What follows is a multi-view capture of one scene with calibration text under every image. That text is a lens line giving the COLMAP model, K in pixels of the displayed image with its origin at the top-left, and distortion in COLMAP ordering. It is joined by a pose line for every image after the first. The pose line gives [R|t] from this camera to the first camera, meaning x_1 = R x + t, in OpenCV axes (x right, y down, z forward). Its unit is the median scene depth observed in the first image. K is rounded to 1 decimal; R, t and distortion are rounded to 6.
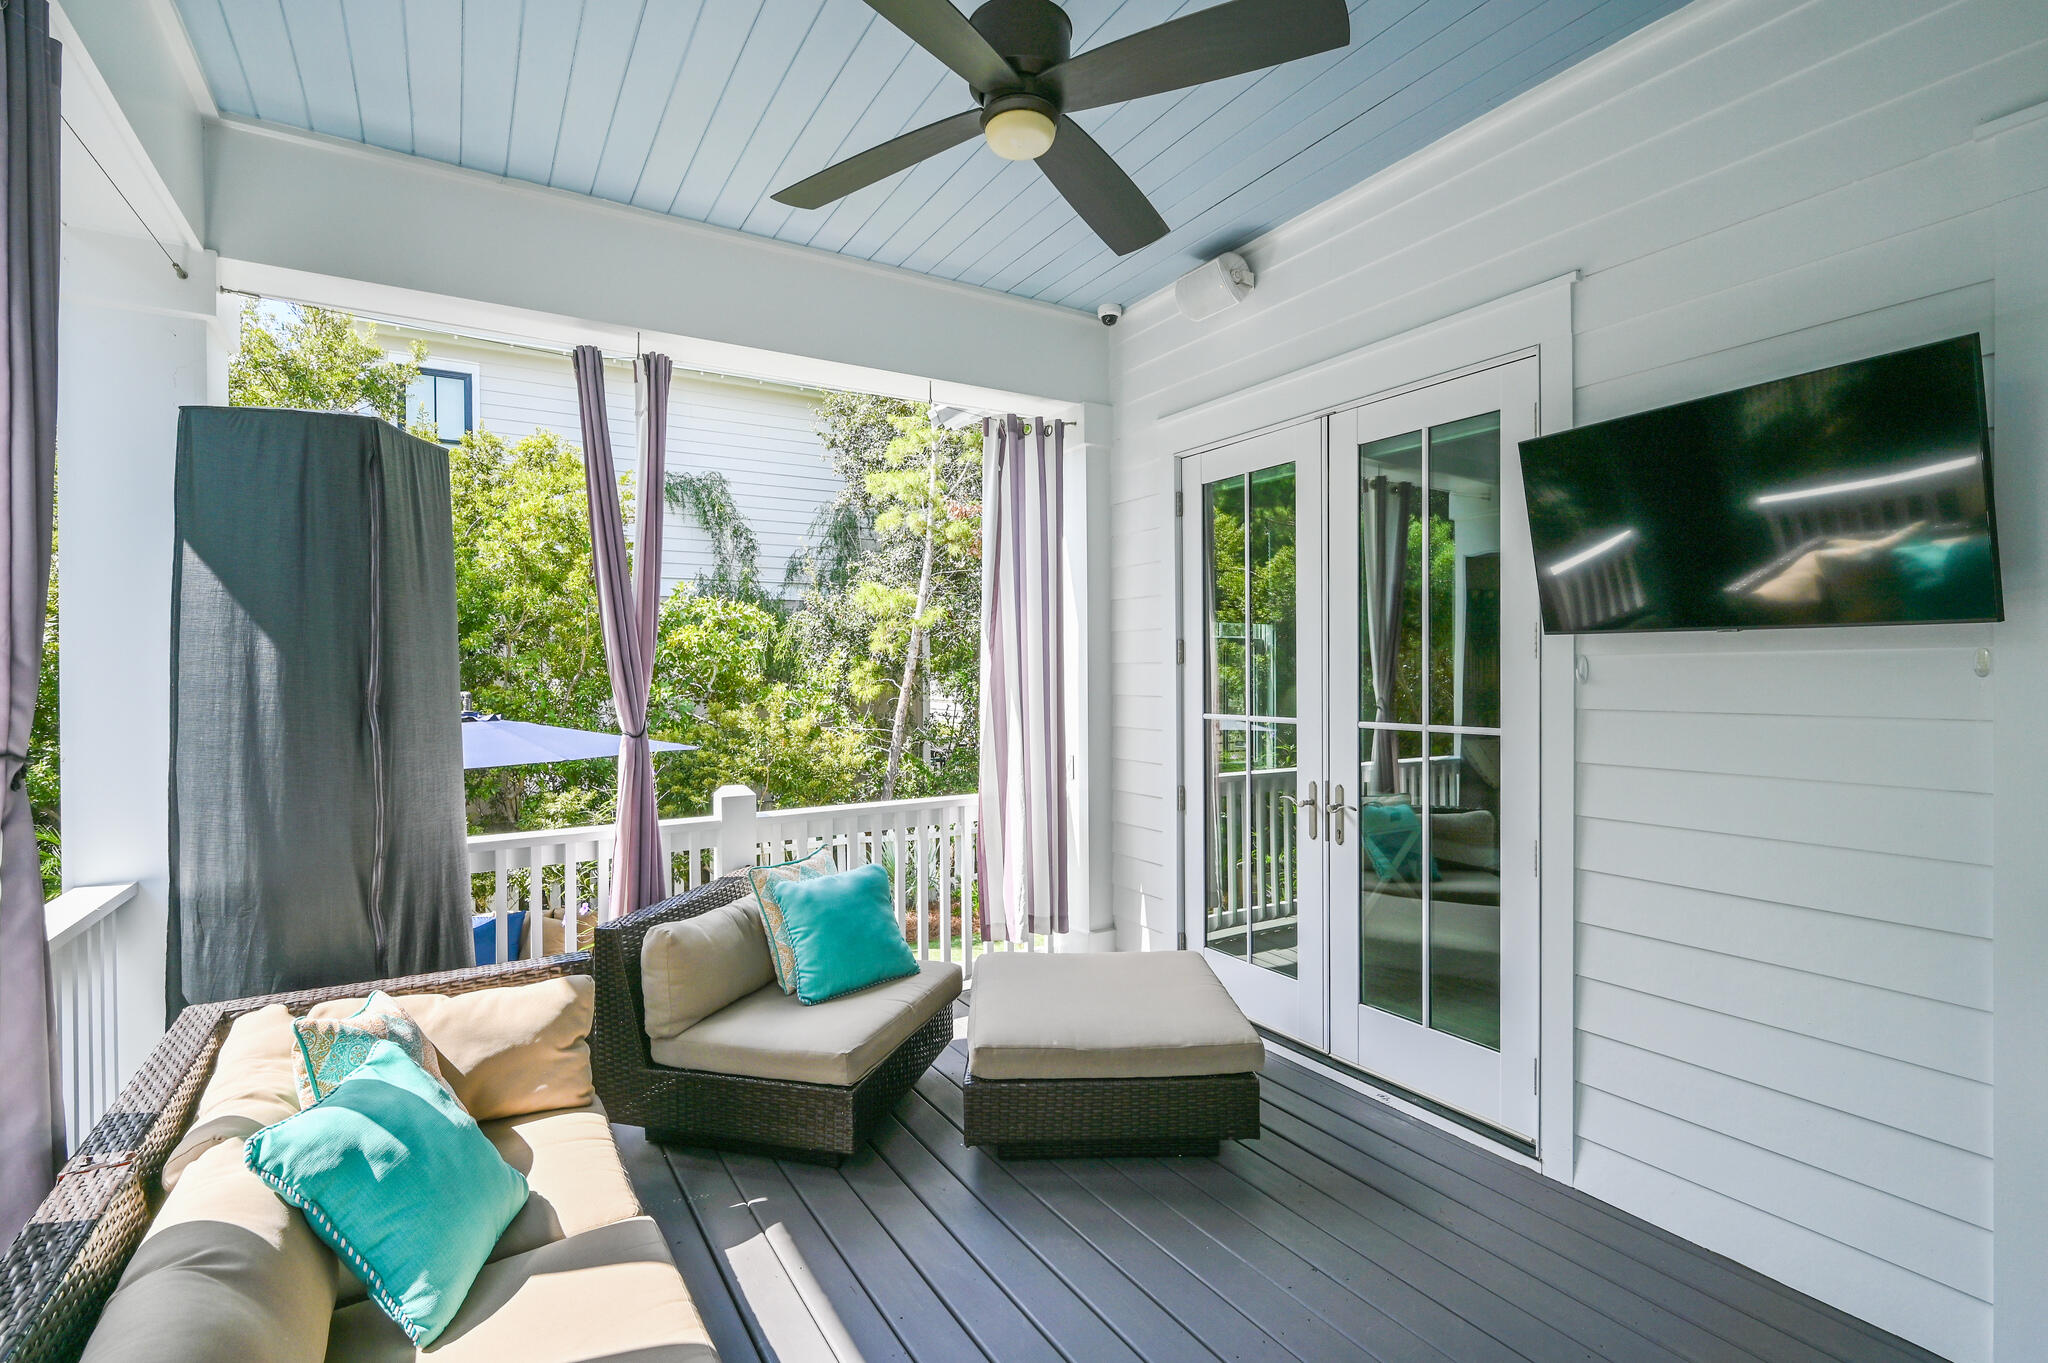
lens RADIAL K [[937.1, 0, 1027.2], [0, 937.1, 682.4], [0, 0, 1]] dist [-0.000735, -0.000046]
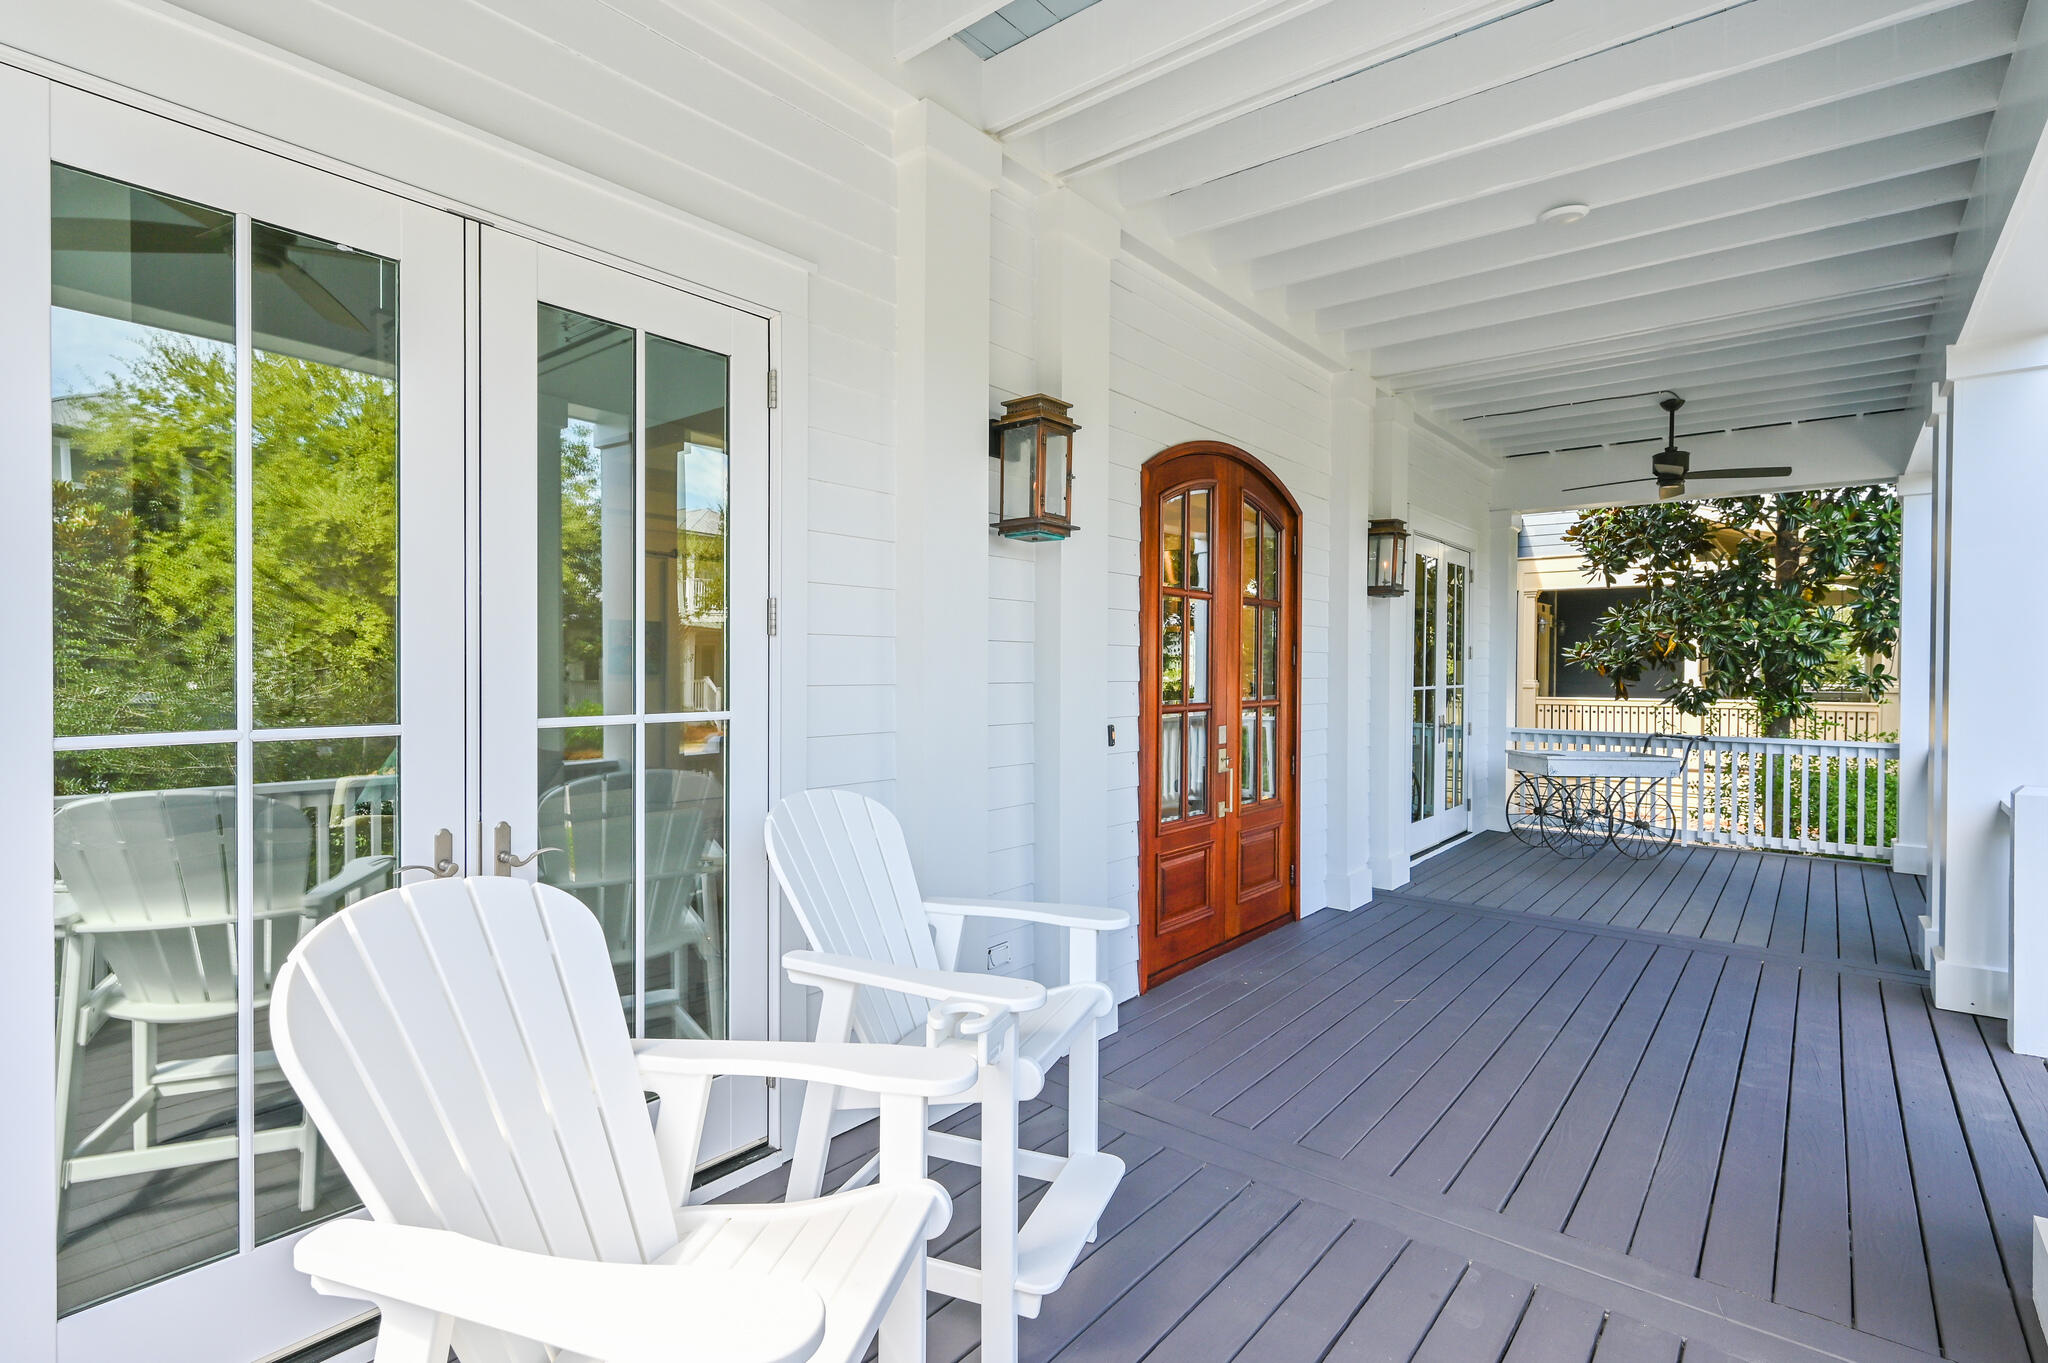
lens RADIAL K [[989.1, 0, 1026.2], [0, 989.1, 673.3], [0, 0, 1]] dist [0.001185, 0.000024]
pose [[-0.341255, -0.012932, 0.939882, -0.409277], [0.003123, 0.999884, 0.014891, -0.000682], [-0.939966, 0.008016, -0.341175, 0.896166]]
